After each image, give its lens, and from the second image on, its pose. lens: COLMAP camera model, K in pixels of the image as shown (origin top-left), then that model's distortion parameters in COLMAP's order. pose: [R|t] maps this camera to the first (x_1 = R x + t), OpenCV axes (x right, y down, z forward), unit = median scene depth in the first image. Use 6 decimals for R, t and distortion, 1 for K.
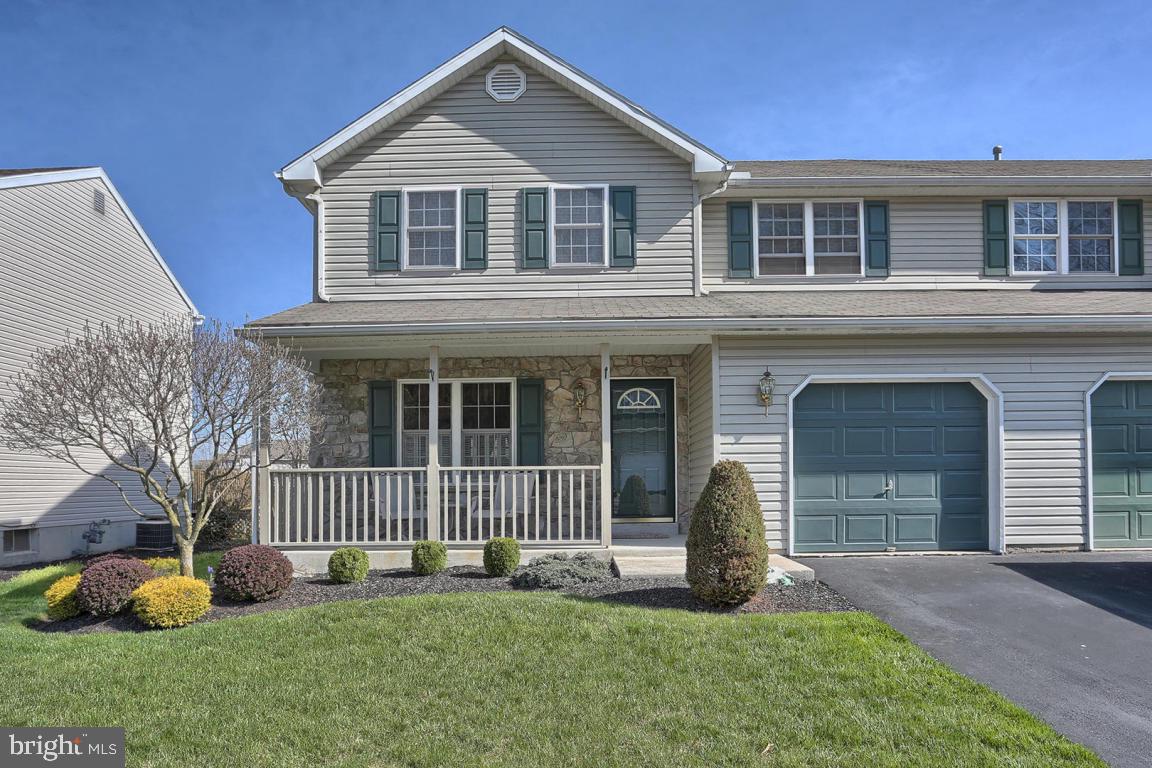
lens RADIAL K [[694.9, 0, 575.4], [0, 694.9, 447.5], [0, 0, 1]] dist [-0.049020, 0.032216]
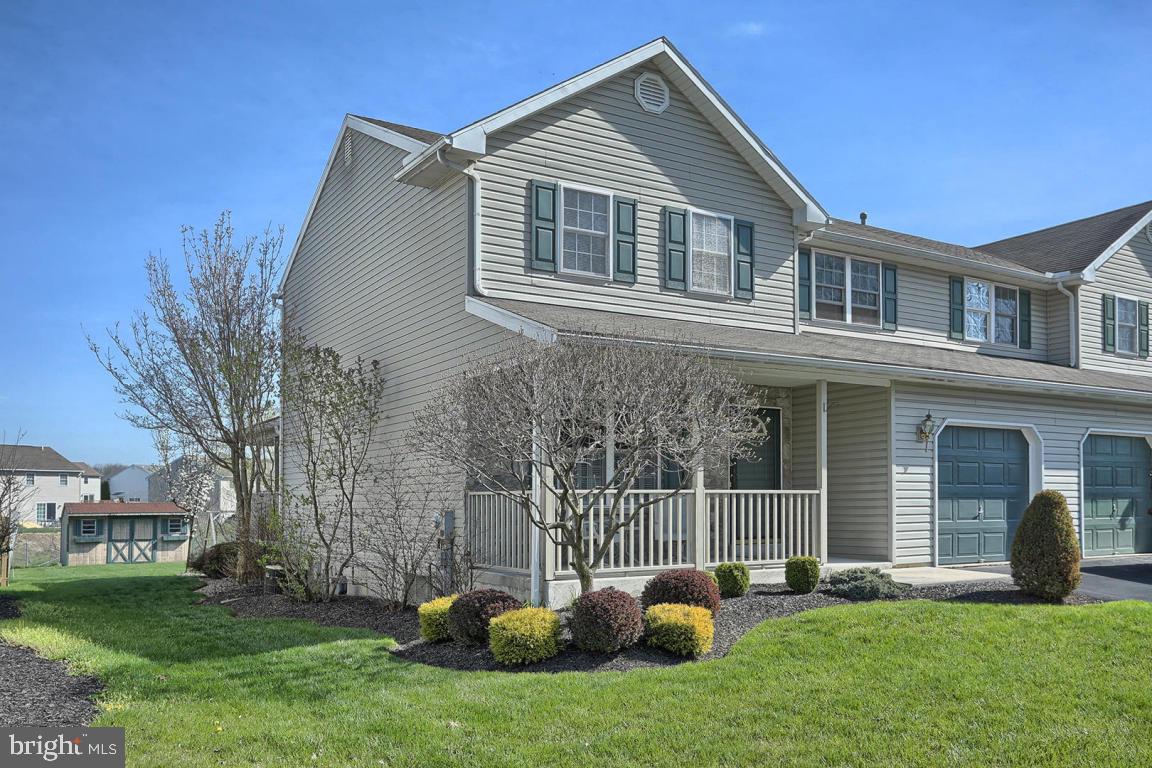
lens RADIAL K [[873.1, 0, 536.4], [0, 873.1, 450.3], [0, 0, 1]] dist [0.002251, 0.002522]
pose [[0.871485, 0.036415, 0.489069, -0.832839], [-0.026924, 0.999288, -0.026427, 0.009108], [-0.489683, 0.009863, 0.871845, 0.012184]]
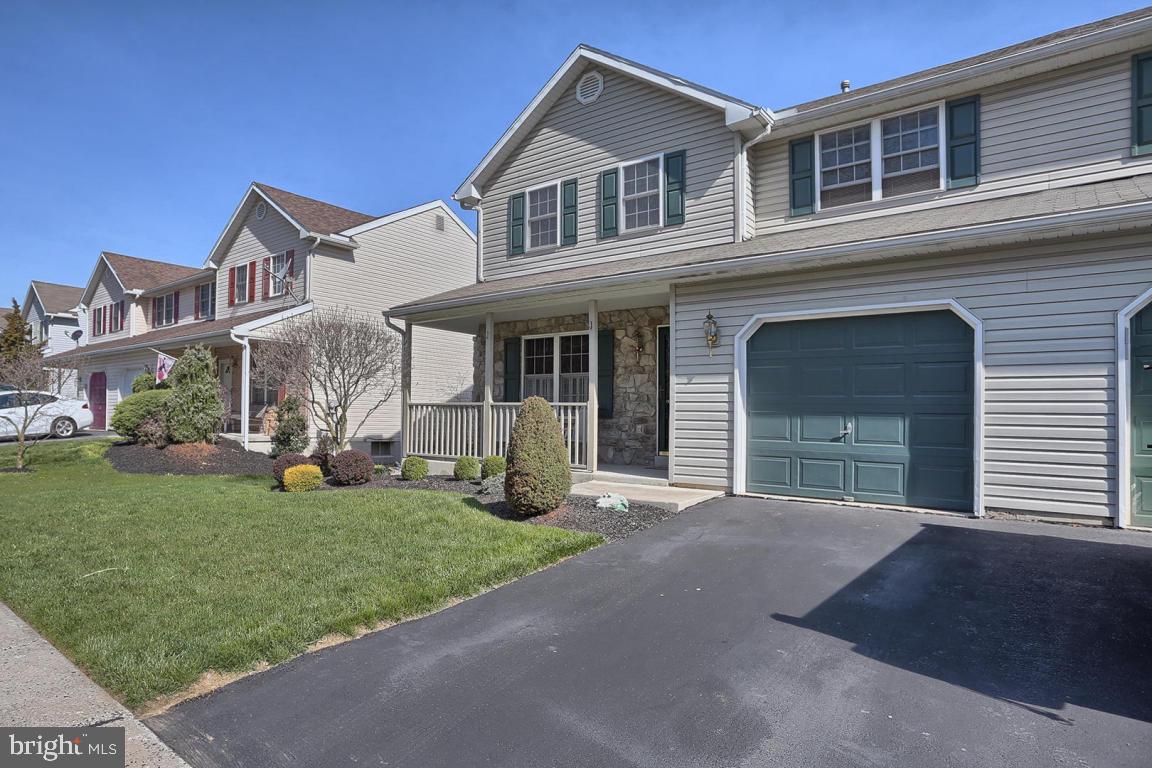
lens RADIAL K [[636.4, 0, 576.0], [0, 636.4, 384.0], [0, 0, 1]] dist [-0.045894, 0.036257]
pose [[0.804021, -0.005004, -0.594579, 0.543331], [0.002940, 0.999986, -0.004440, -0.001463], [0.594593, 0.001822, 0.804025, 0.089185]]
